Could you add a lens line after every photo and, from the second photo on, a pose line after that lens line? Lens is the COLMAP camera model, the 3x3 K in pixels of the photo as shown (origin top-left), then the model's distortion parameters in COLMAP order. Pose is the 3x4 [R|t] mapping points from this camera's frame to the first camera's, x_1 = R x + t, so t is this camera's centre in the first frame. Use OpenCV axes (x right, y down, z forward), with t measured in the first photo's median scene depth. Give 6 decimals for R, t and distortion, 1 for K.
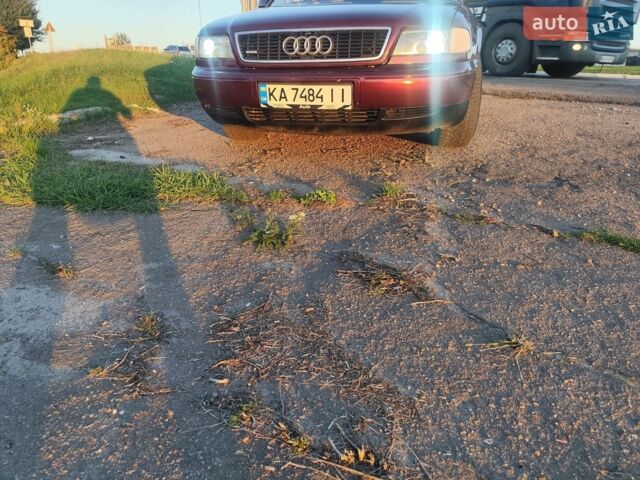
lens RADIAL K [[437.7, 0, 320.0], [0, 437.7, 240.0], [0, 0, 1]] dist [0.004910, -0.004039]
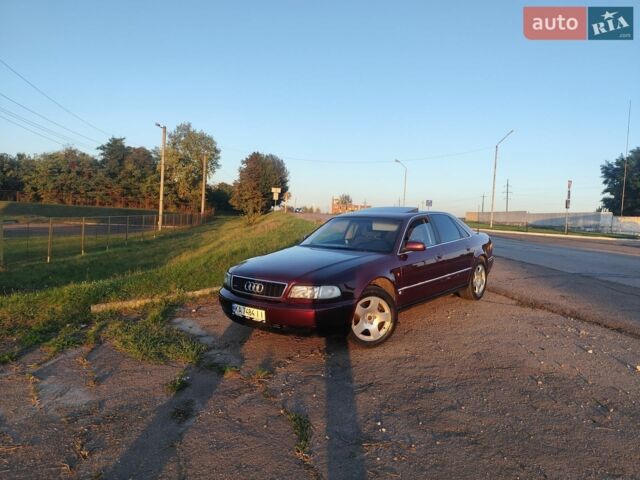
lens RADIAL K [[437.7, 0, 320.0], [0, 437.7, 240.0], [0, 0, 1]] dist [0.004910, -0.004039]
pose [[0.899439, 0.043403, -0.434886, 1.060855], [-0.184486, 0.939764, -0.287766, -0.134070], [0.396200, 0.339058, 0.853267, -0.604875]]
